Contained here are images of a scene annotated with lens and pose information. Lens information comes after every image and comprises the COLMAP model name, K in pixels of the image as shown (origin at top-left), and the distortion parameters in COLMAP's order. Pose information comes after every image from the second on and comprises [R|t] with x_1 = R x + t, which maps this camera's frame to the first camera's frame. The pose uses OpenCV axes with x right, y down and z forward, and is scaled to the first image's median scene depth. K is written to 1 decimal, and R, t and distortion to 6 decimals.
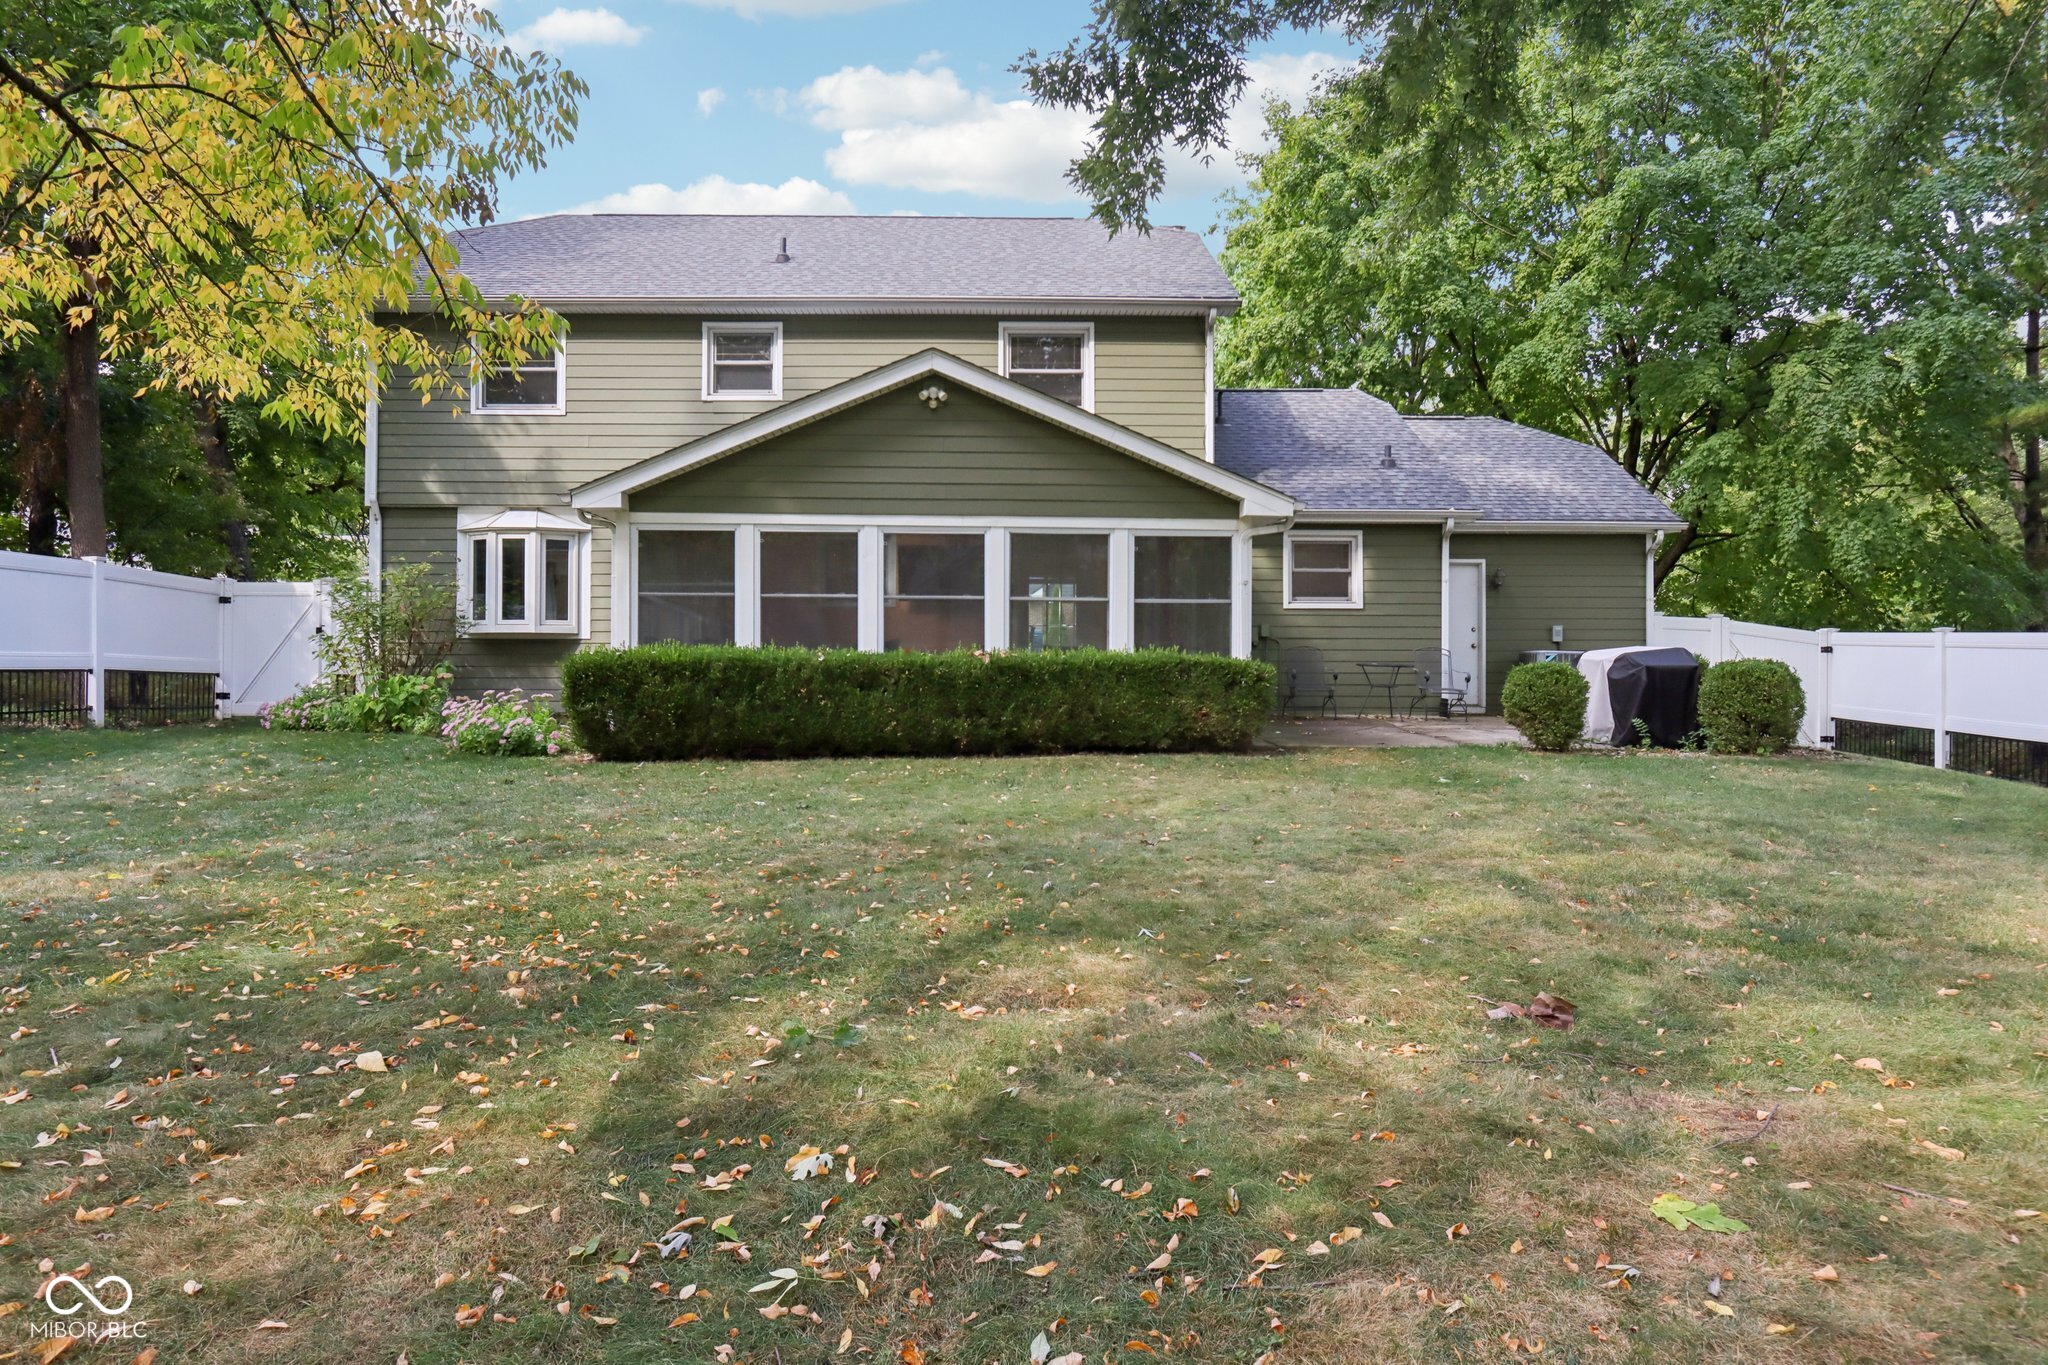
lens RADIAL K [[1221.0, 0, 1024.0], [0, 1221.0, 682.5], [0, 0, 1]] dist [-0.000441, 0.000131]
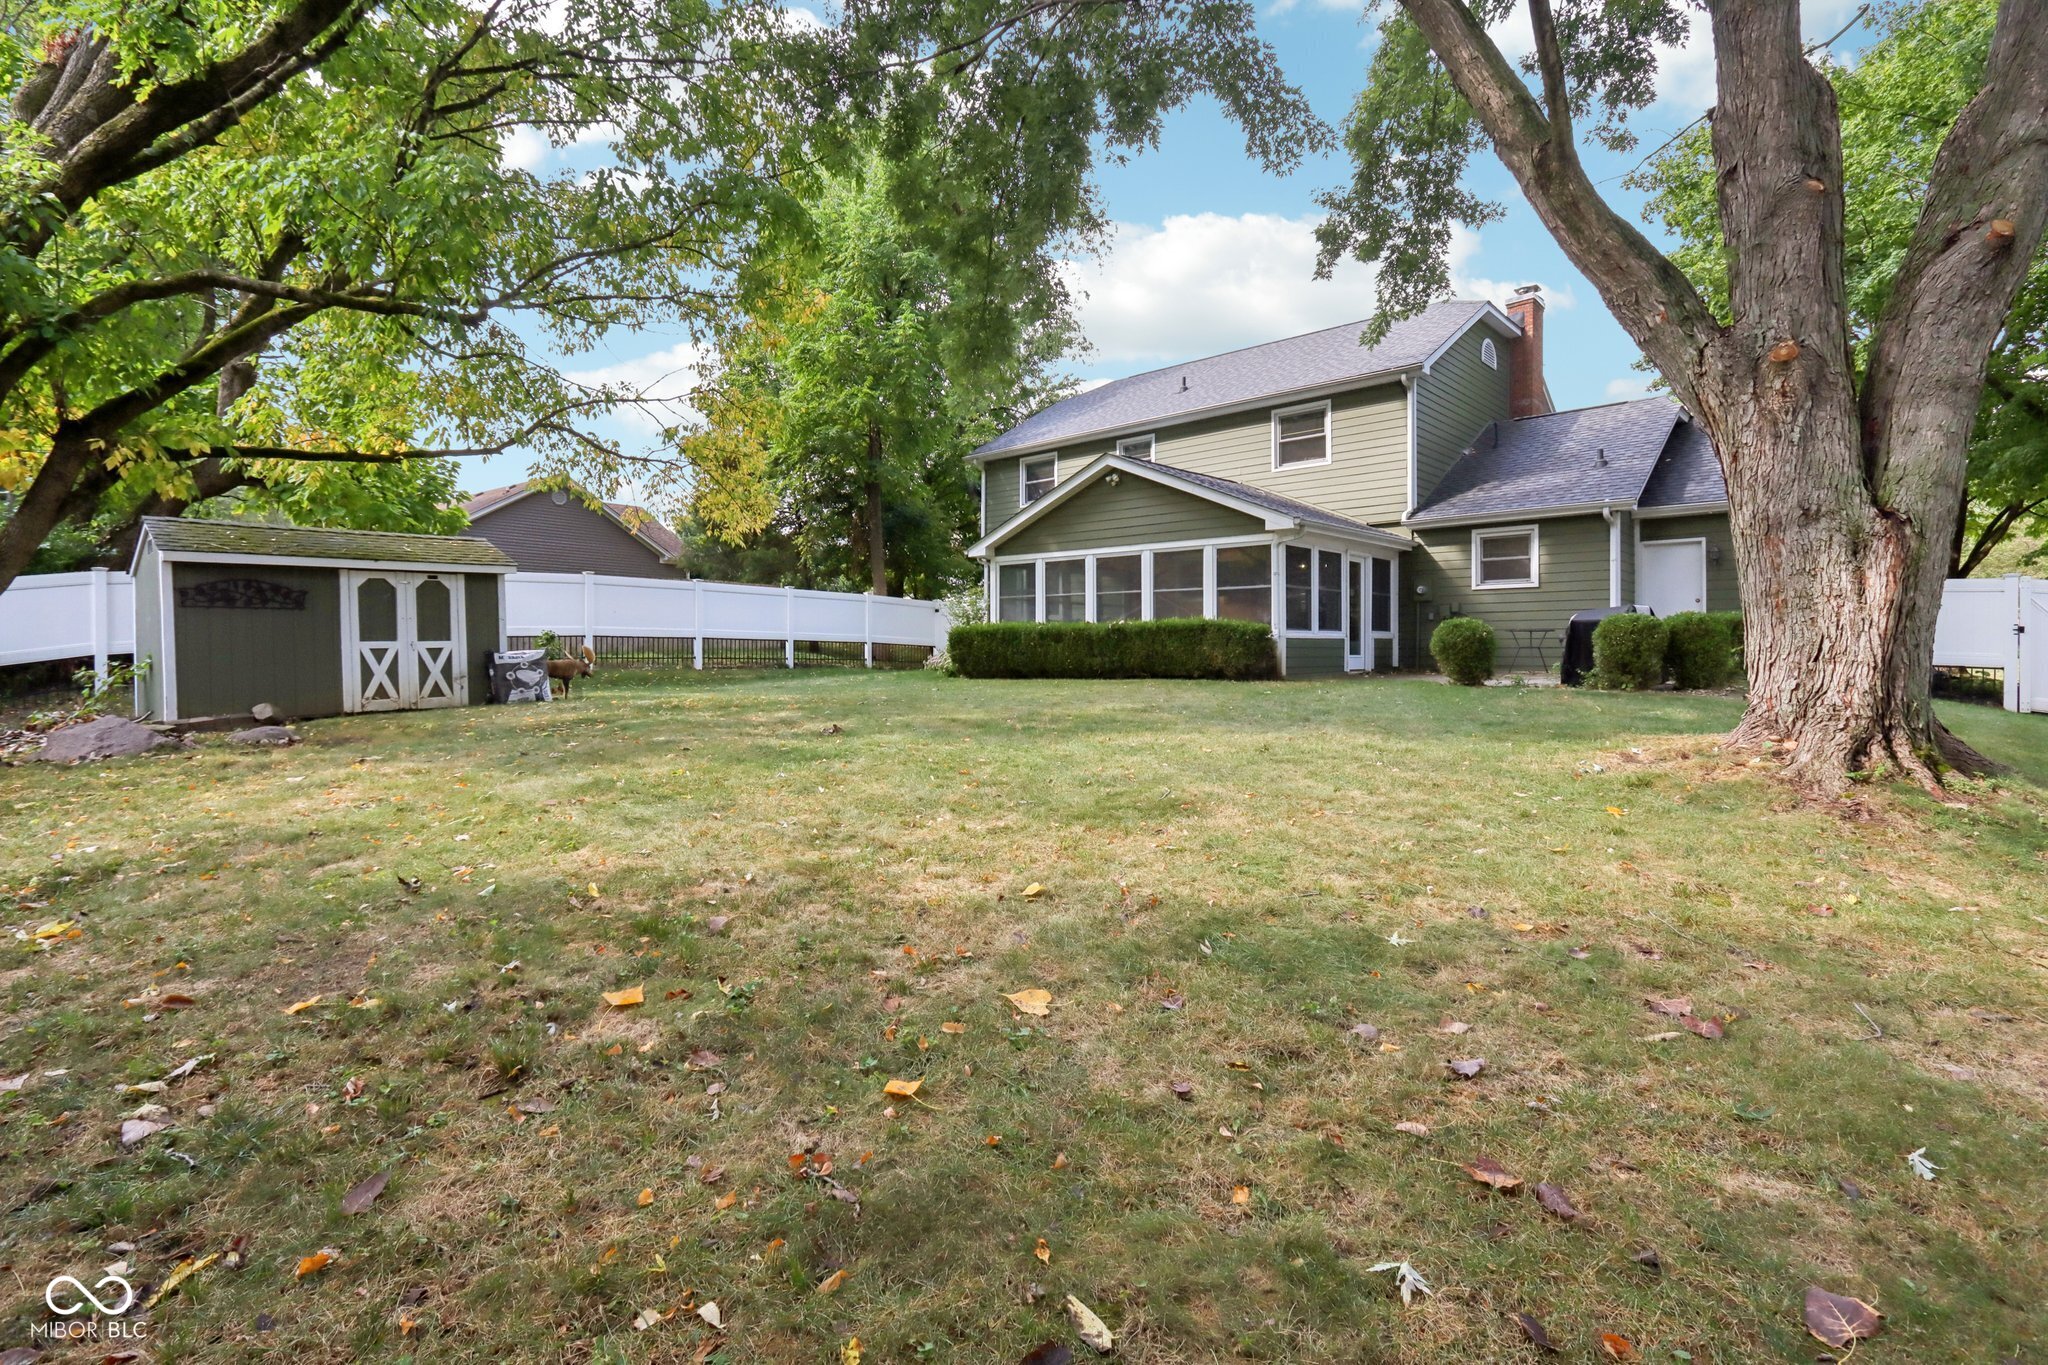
lens RADIAL K [[982.0, 0, 1016.9], [0, 982.0, 654.3], [0, 0, 1]] dist [-0.001312, -0.000381]
pose [[0.710720, -0.002671, -0.703470, 0.617461], [-0.016748, 0.999645, -0.020716, 0.039114], [0.703276, 0.026505, 0.710423, -0.082300]]
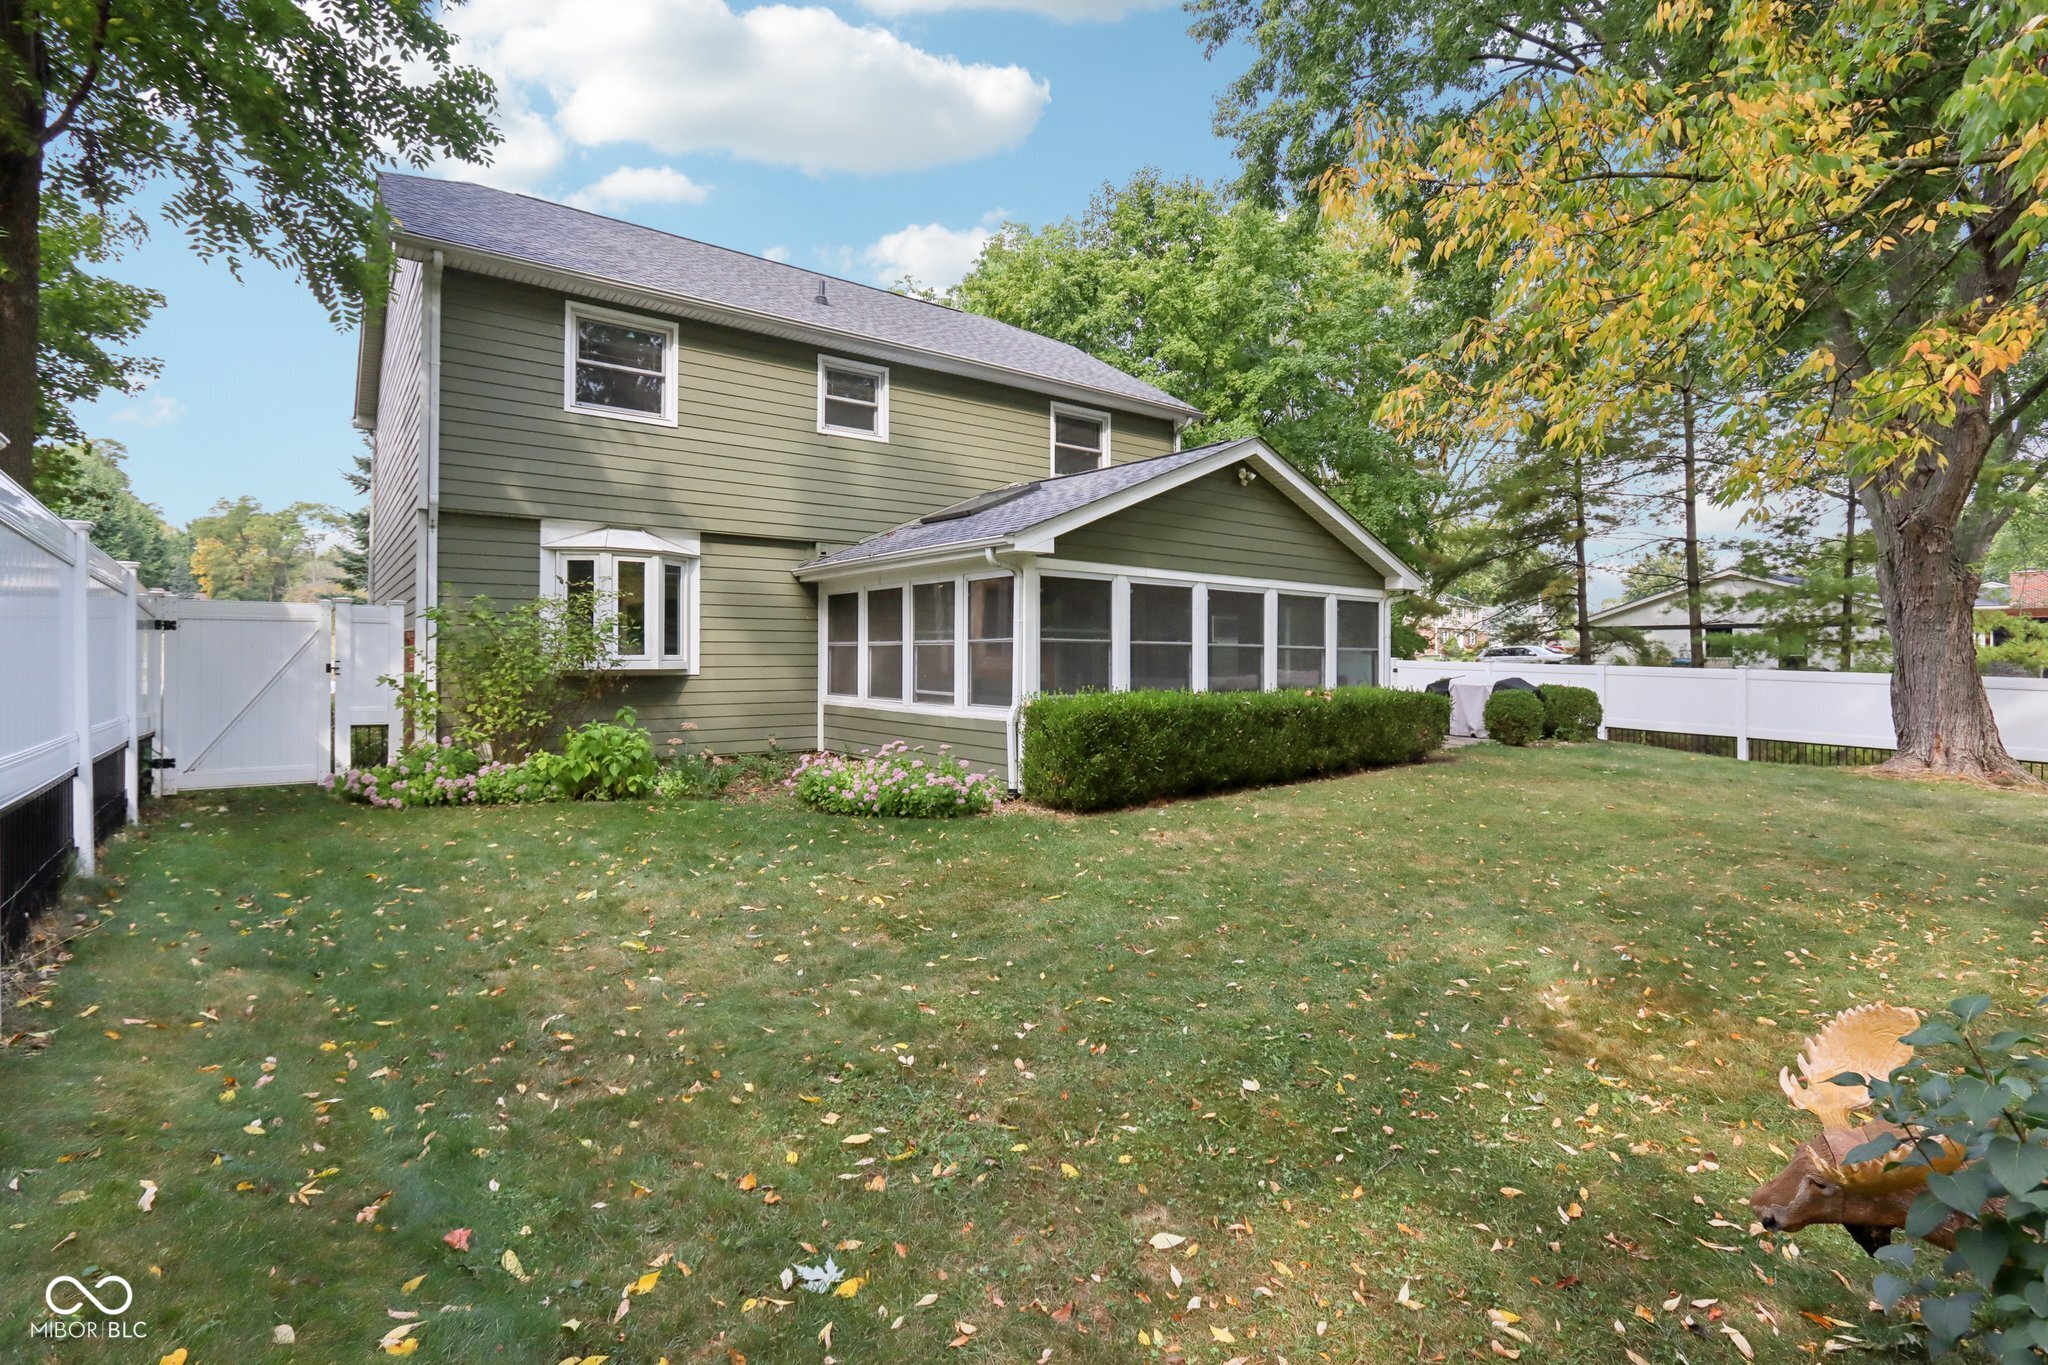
lens RADIAL K [[945.1, 0, 1015.1], [0, 945.1, 659.0], [0, 0, 1]] dist [-0.000813, -0.000209]
pose [[0.812040, -0.001061, 0.583601, -0.583861], [0.013027, 0.999782, -0.016308, -0.033408], [-0.583456, 0.020845, 0.811877, 0.290658]]
